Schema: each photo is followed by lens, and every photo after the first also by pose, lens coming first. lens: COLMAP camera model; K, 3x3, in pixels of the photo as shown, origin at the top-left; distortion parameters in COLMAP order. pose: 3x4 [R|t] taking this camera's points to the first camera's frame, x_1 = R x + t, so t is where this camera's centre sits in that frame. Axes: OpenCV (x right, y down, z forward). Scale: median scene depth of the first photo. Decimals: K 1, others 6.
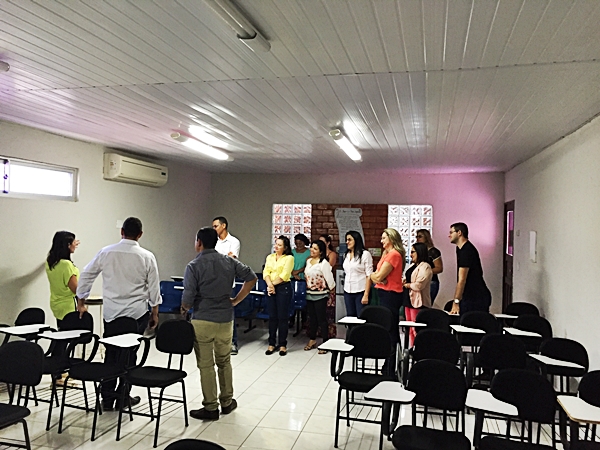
lens RADIAL K [[514.3, 0, 299.3], [0, 514.3, 222.6], [0, 0, 1]] dist [0.056835, -0.042931]
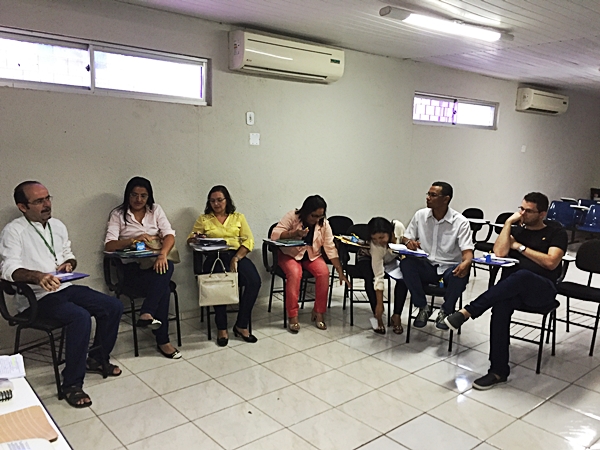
lens RADIAL K [[514.3, 0, 297.6], [0, 514.3, 223.1], [0, 0, 1]] dist [0.056835, -0.042931]
pose [[0.808522, 0.092861, -0.581093, -0.058558], [-0.012622, 0.989980, 0.140640, 0.009319], [0.588330, -0.106375, 0.801593, -0.251284]]
